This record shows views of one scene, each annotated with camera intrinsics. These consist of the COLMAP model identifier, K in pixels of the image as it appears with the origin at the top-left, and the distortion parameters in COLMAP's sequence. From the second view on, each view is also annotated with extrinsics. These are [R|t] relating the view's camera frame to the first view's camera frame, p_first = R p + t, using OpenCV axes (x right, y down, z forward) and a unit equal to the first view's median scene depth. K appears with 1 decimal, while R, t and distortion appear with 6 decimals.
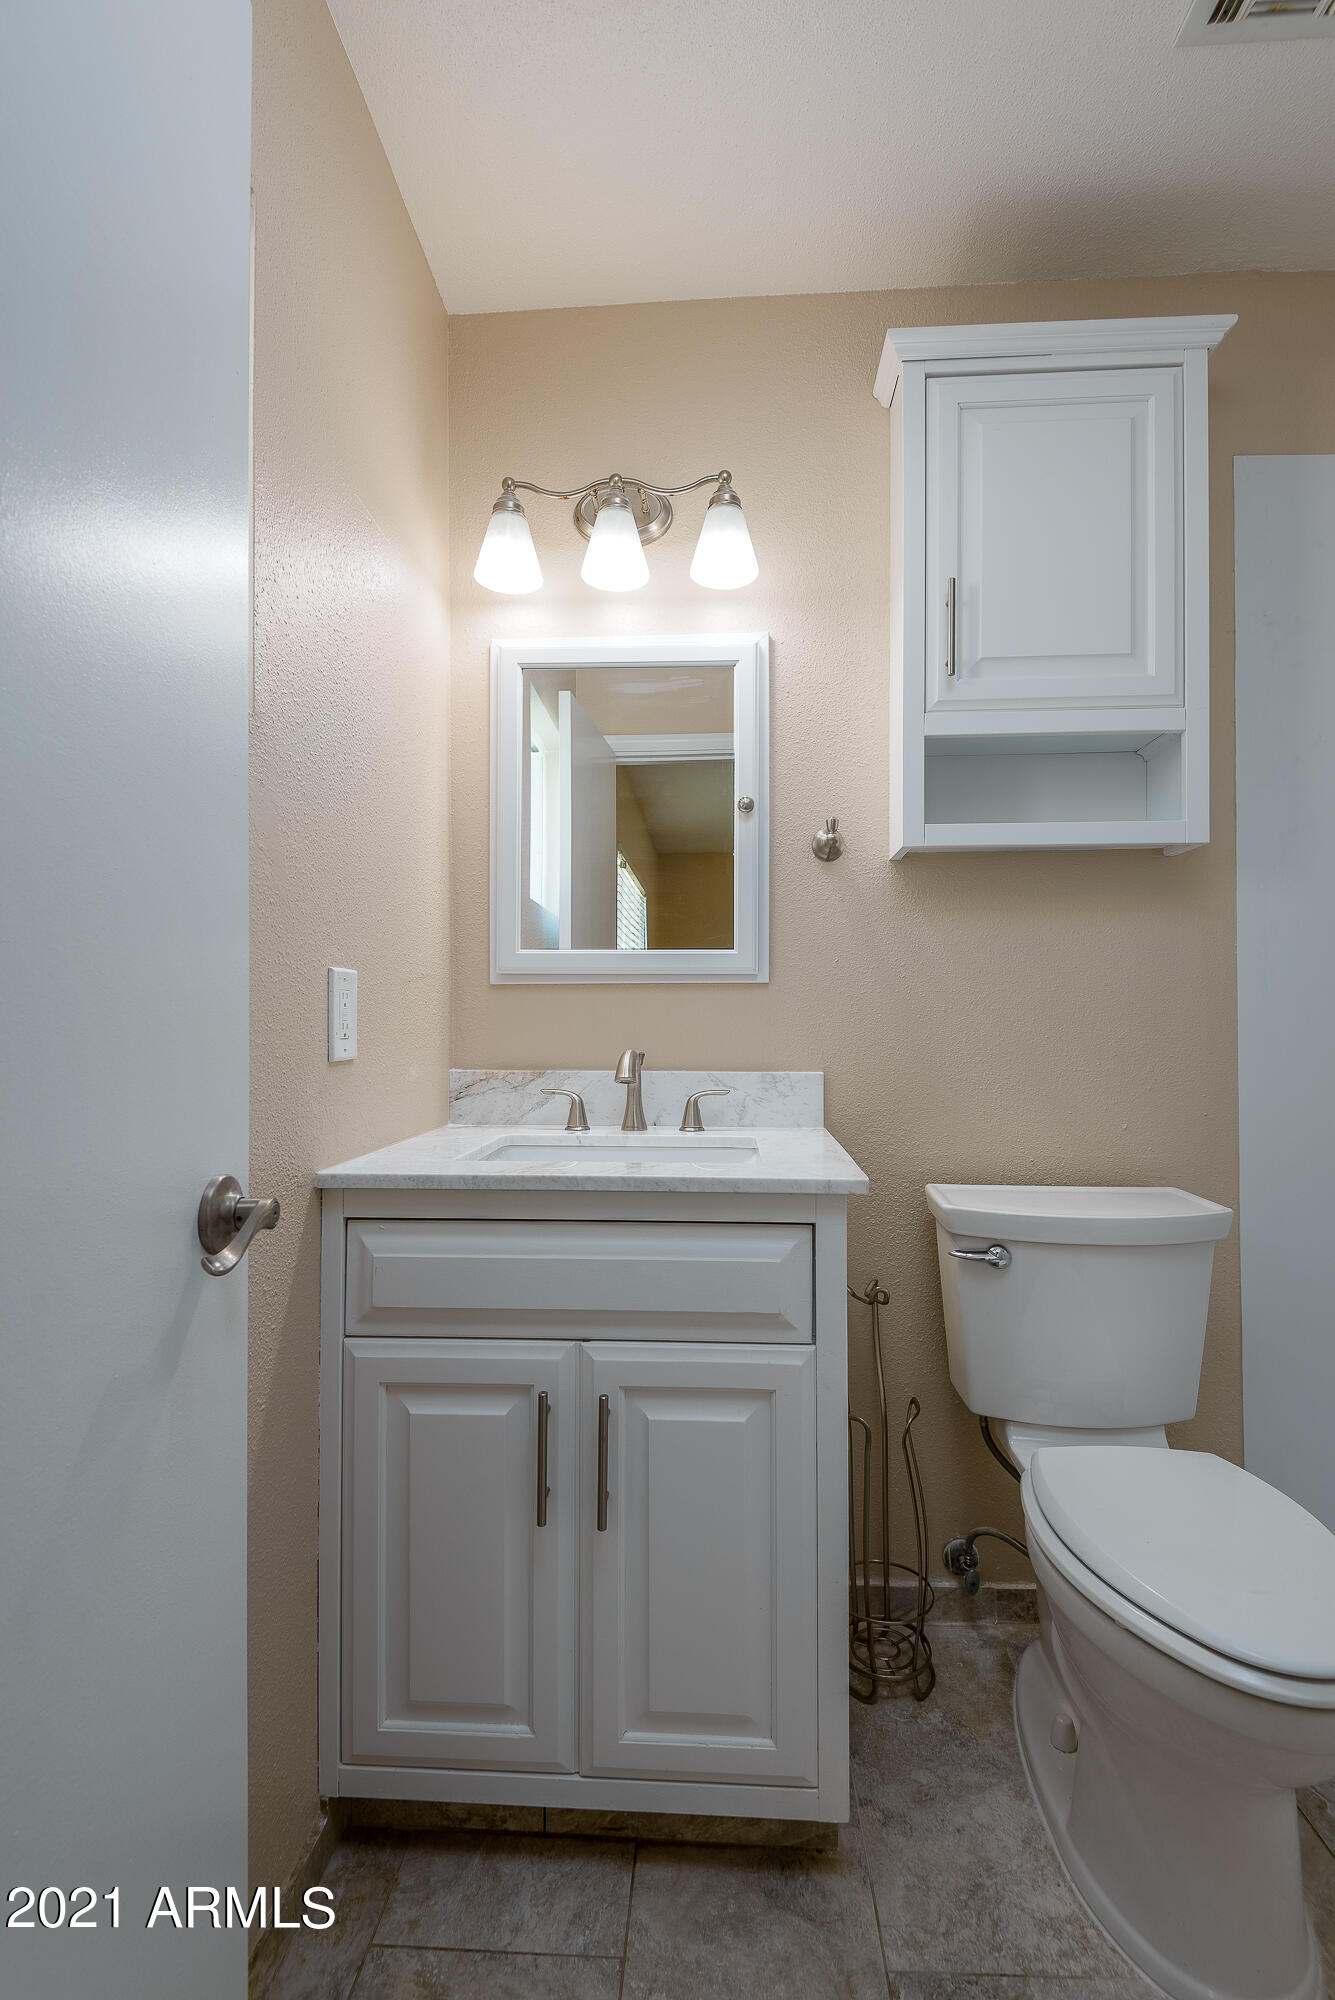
lens RADIAL K [[927.8, 0, 678.0], [0, 927.8, 1026.9], [0, 0, 1]] dist [0.042693, -0.029879]
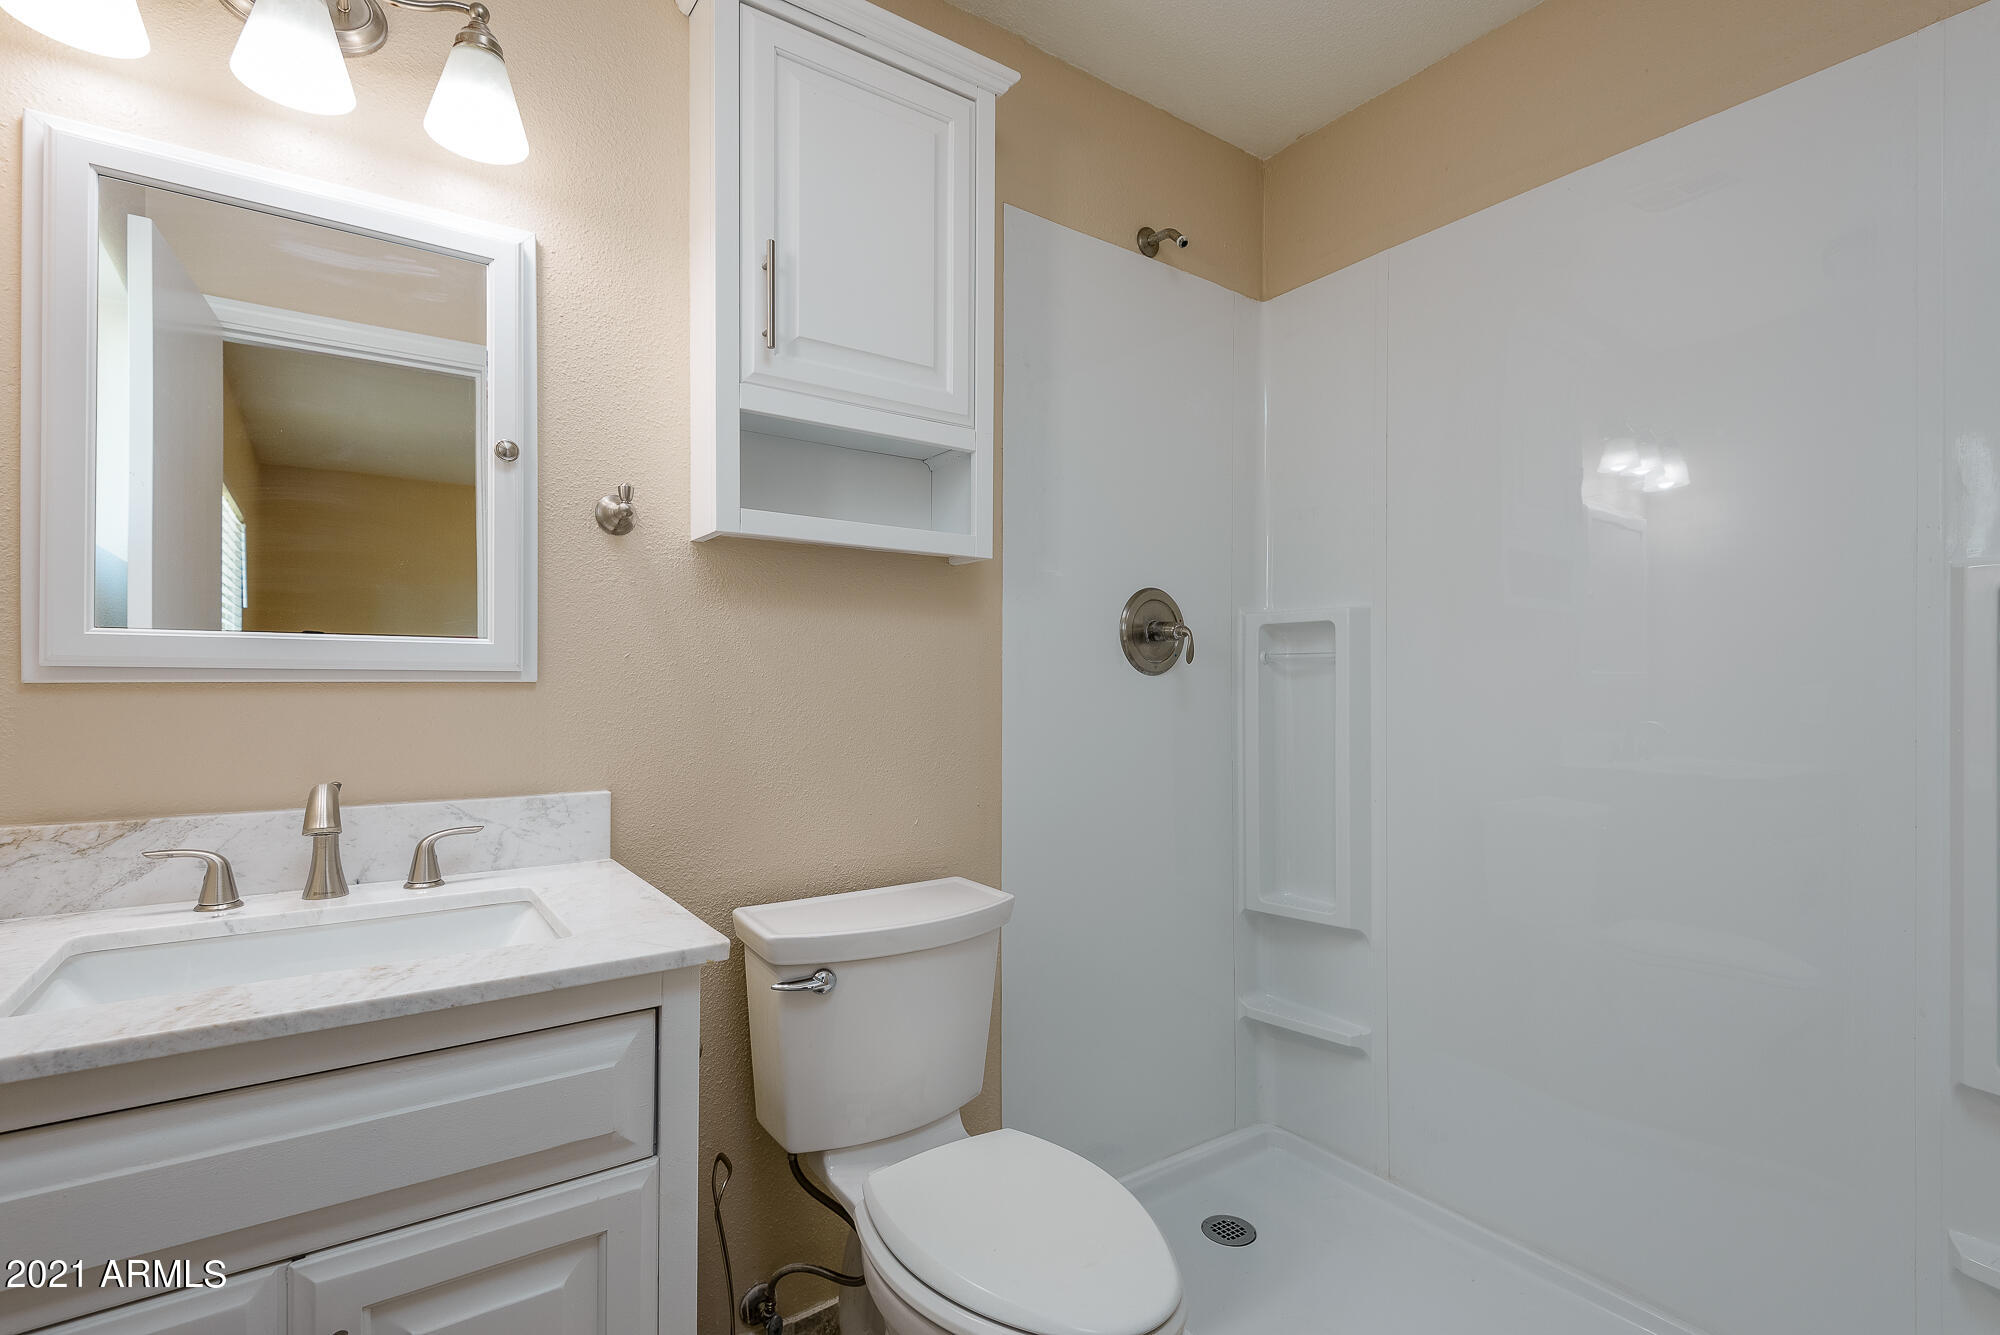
lens RADIAL K [[937.3, 0, 1001.1], [0, 937.3, 688.2], [0, 0, 1]] dist [0.031711, -0.019740]
pose [[0.779029, -0.003488, 0.626978, -0.098258], [-0.004160, 0.999934, 0.010731, -0.053725], [-0.626974, -0.010968, 0.778963, 0.136629]]
